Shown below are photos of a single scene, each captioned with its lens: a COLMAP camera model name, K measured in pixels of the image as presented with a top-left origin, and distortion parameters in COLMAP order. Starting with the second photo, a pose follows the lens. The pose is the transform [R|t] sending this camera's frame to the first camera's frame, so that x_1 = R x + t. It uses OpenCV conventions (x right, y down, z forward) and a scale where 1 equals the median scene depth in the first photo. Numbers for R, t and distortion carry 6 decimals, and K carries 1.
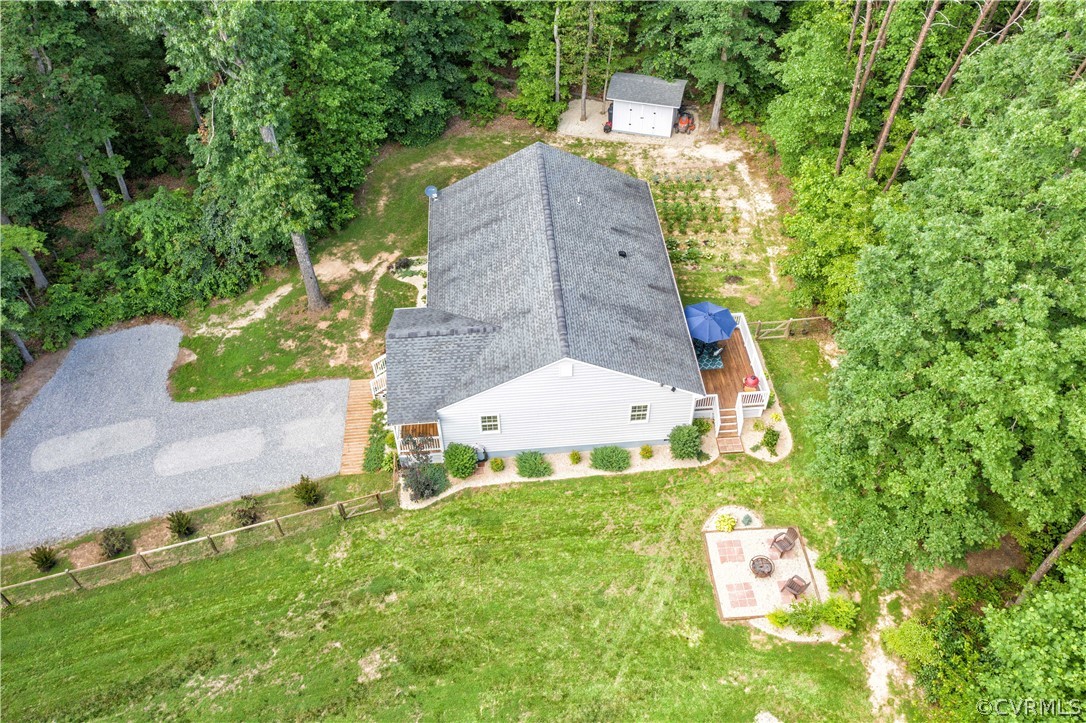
lens RADIAL K [[873.7, 0, 542.0], [0, 873.7, 360.4], [0, 0, 1]] dist [0.004075, 0.013231]
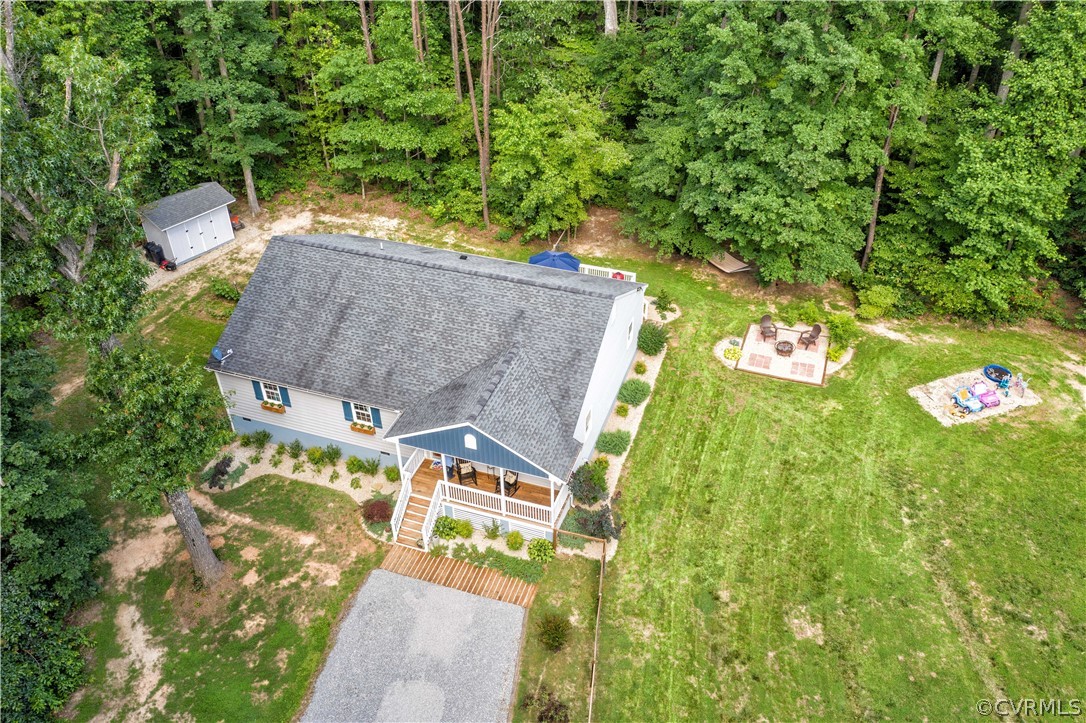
lens RADIAL K [[873.7, 0, 545.4], [0, 873.7, 360.2], [0, 0, 1]] dist [0.004075, 0.013231]
pose [[0.396936, -0.537976, 0.743656, -0.697097], [0.666320, 0.726116, 0.169630, -0.154182], [-0.631237, 0.428180, 0.646685, 0.399200]]
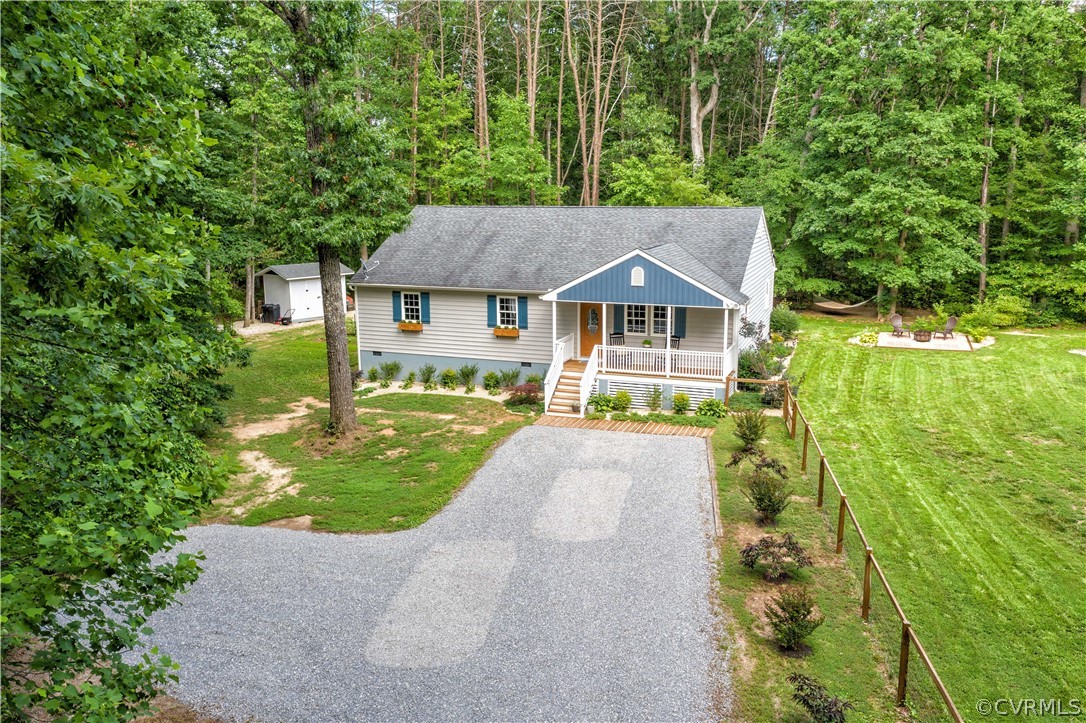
lens RADIAL K [[873.7, 0, 546.2], [0, 873.7, 362.5], [0, 0, 1]] dist [0.004075, 0.013231]
pose [[0.421830, -0.163591, 0.891795, -0.899487], [0.653482, 0.736679, -0.173968, 0.124908], [-0.628507, 0.656157, 0.417657, 0.768555]]
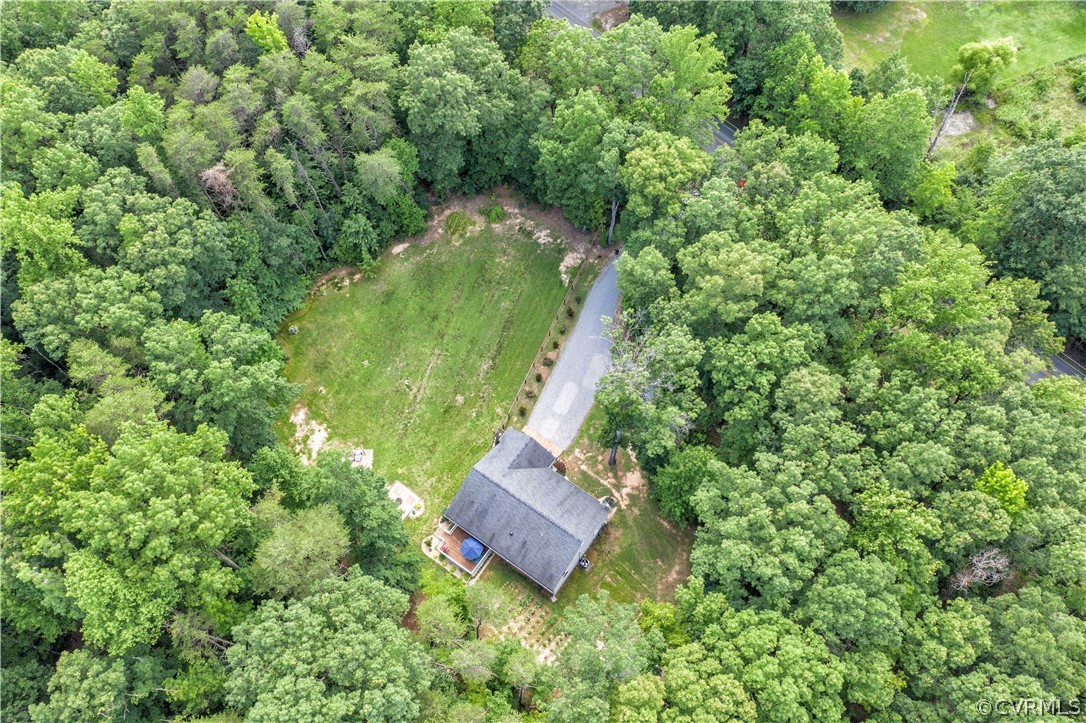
lens RADIAL K [[873.7, 0, 543.9], [0, 873.7, 360.9], [0, 0, 1]] dist [0.004075, 0.013231]
pose [[-0.638628, 0.691578, -0.337452, 0.559811], [-0.533631, -0.082057, 0.841727, -2.326583], [0.554430, 0.717626, 0.421451, -0.328593]]
